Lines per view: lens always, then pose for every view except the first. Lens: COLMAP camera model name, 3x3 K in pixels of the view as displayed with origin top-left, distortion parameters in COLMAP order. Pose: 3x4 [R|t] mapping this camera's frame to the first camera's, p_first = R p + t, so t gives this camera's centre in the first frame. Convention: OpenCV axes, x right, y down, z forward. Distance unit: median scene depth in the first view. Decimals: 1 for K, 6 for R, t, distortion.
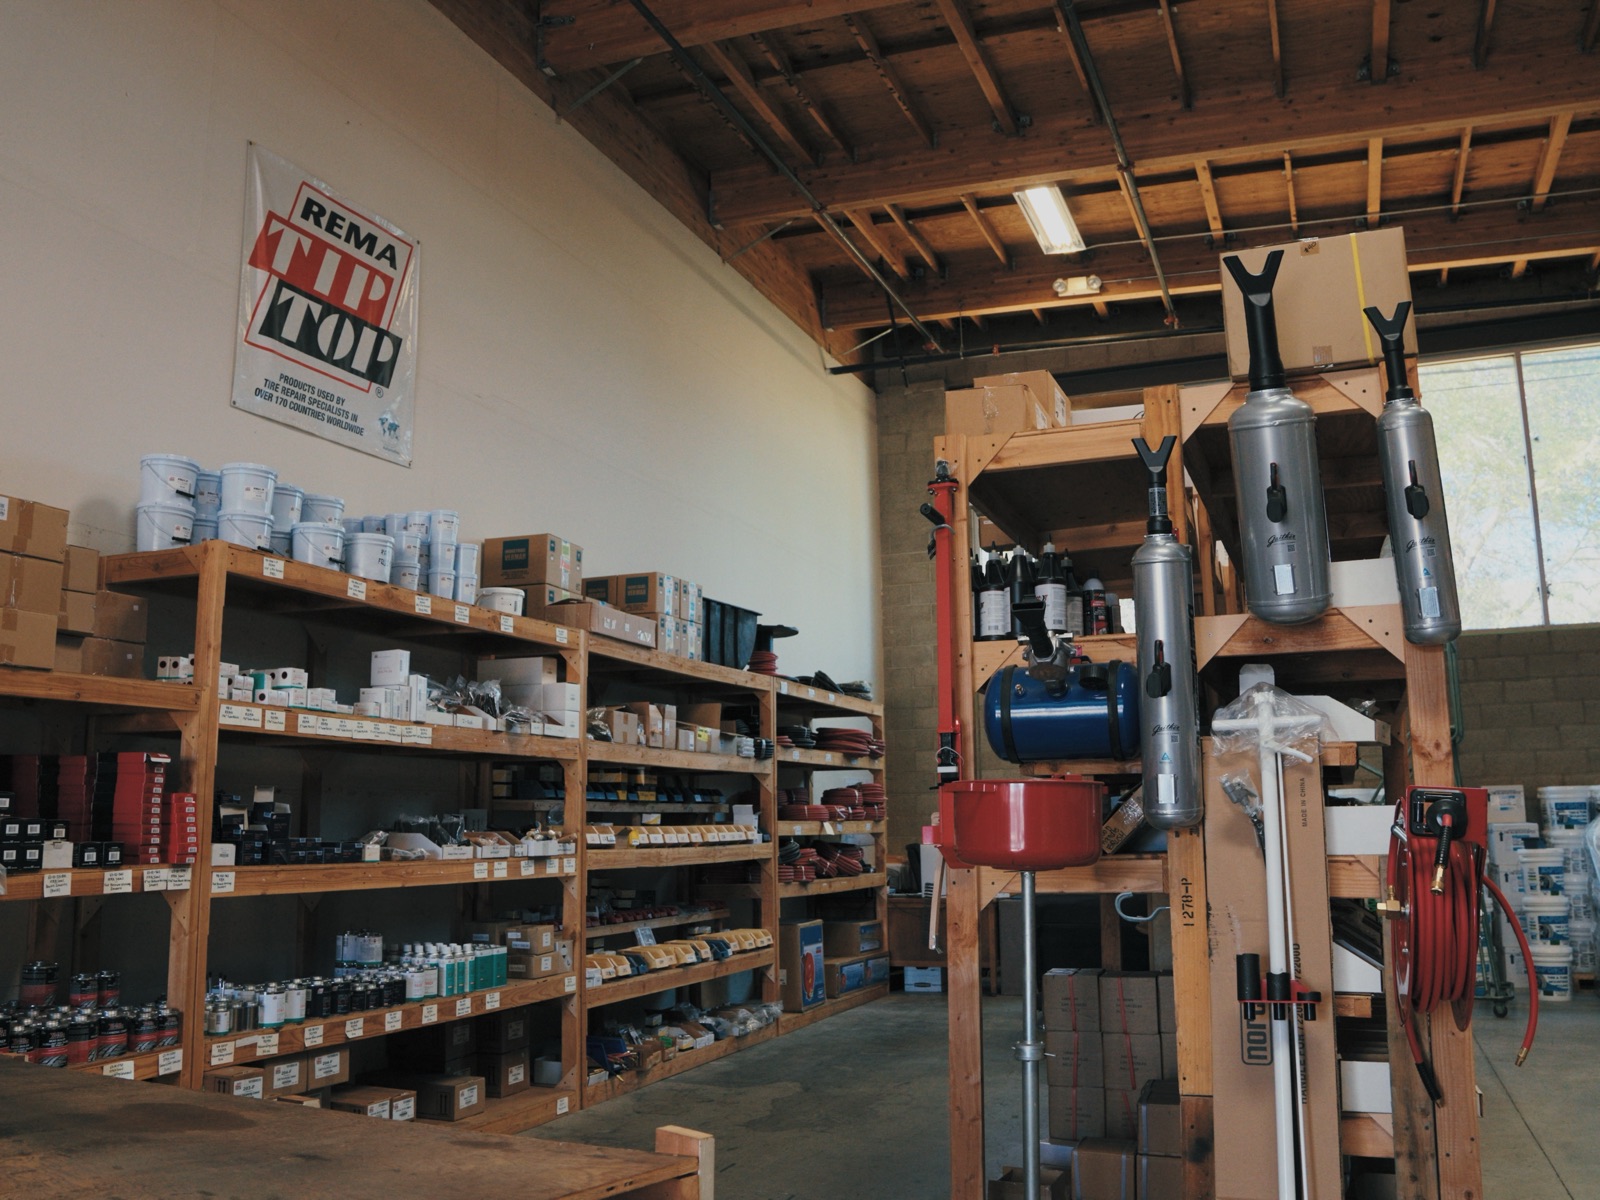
lens RADIAL K [[1426.0, 0, 785.0], [0, 1426.0, 593.3], [0, 0, 1]] dist [-0.112317, 0.060967]
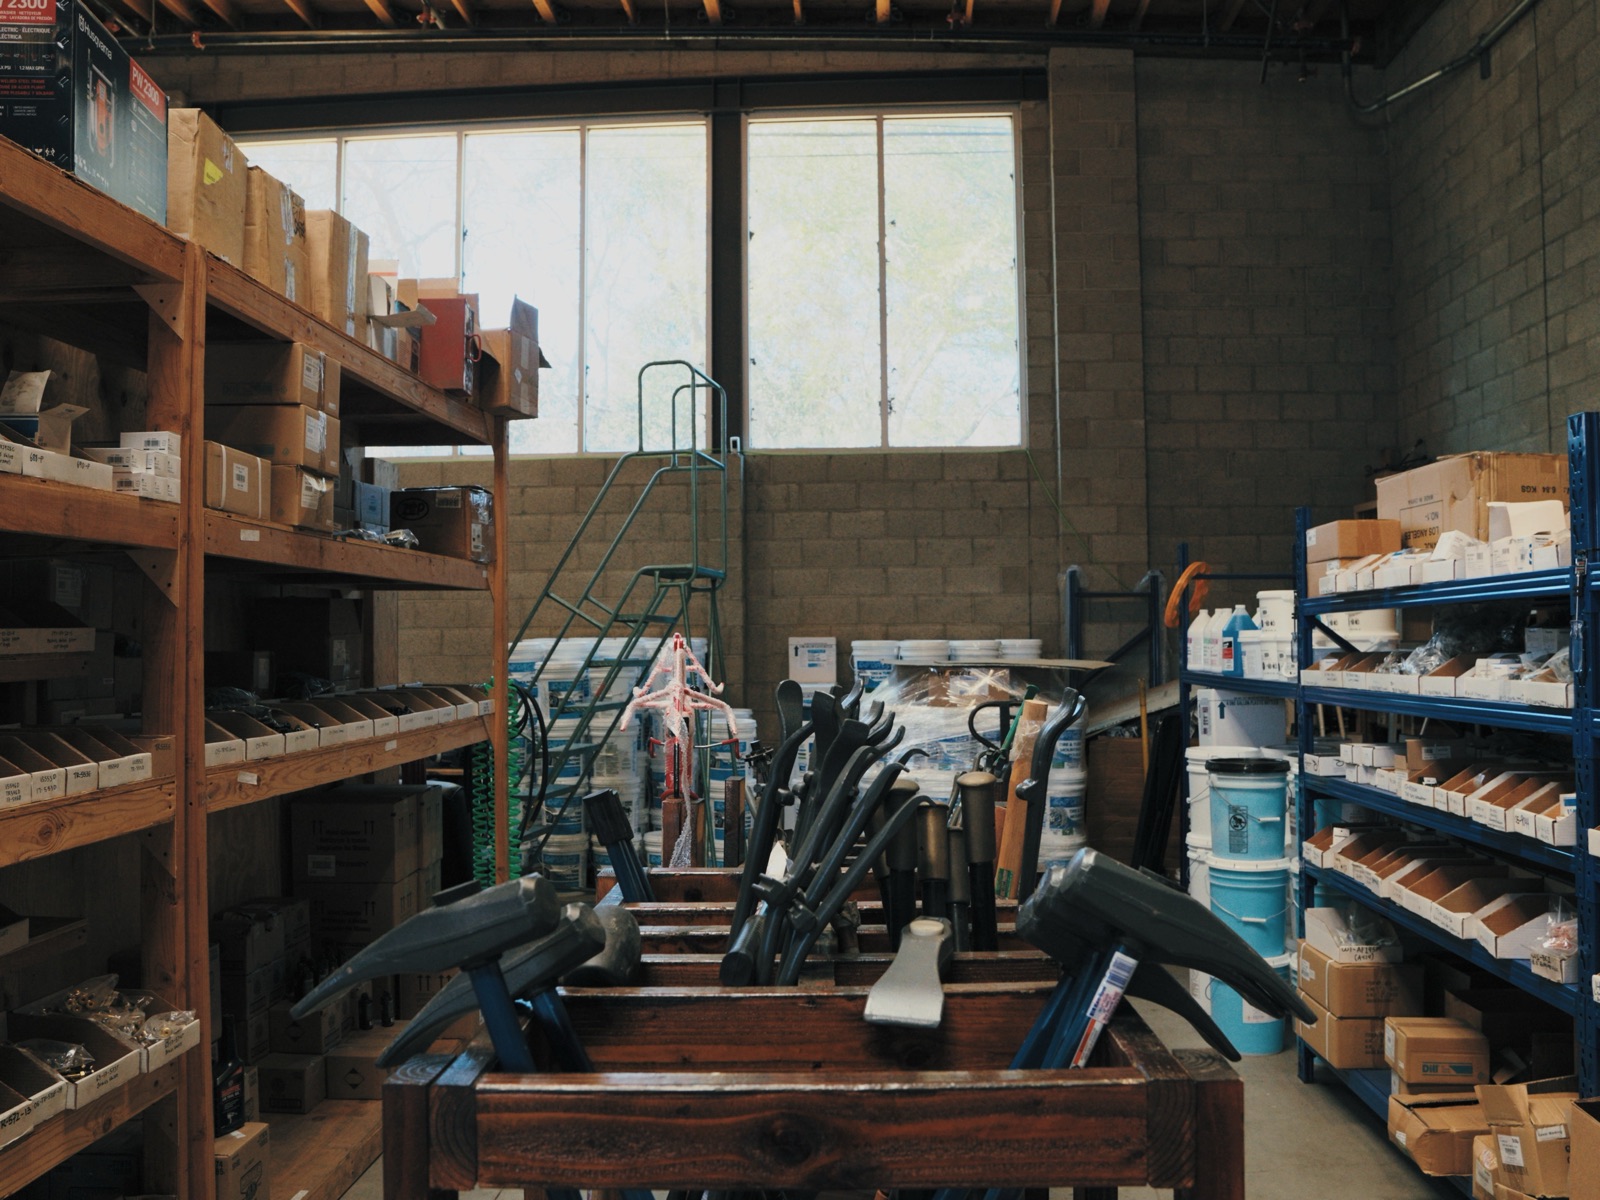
lens RADIAL K [[1426.0, 0, 797.4], [0, 1426.0, 596.2], [0, 0, 1]] dist [-0.112317, 0.060967]
pose [[0.950152, 0.018166, 0.311257, 0.259456], [-0.058418, 0.990994, 0.120491, 0.012773], [-0.306265, -0.132668, 0.942656, 0.214768]]
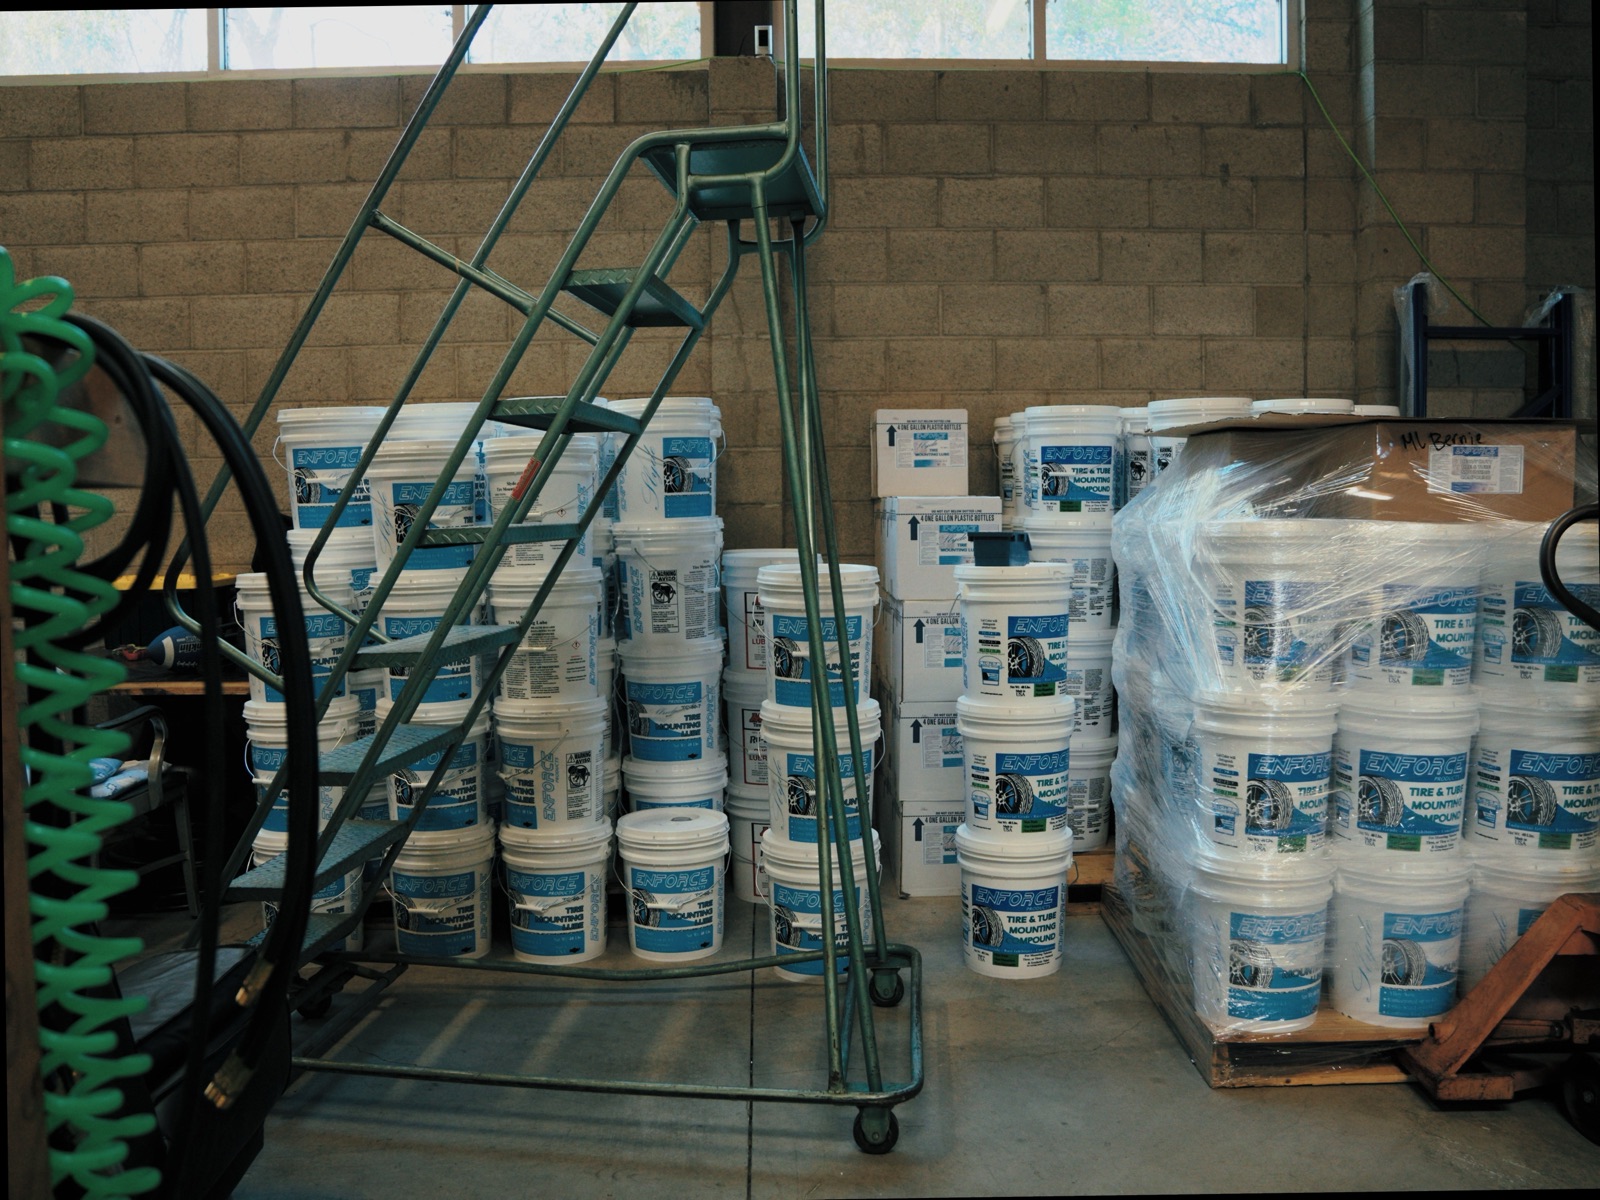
lens RADIAL K [[1426.0, 0, 814.5], [0, 1426.0, 607.8], [0, 0, 1]] dist [-0.112317, 0.060967]
pose [[0.917881, -0.024871, 0.396077, 0.333510], [-0.067280, 0.973835, 0.217068, 0.112778], [-0.391112, -0.225891, 0.892191, 0.650999]]
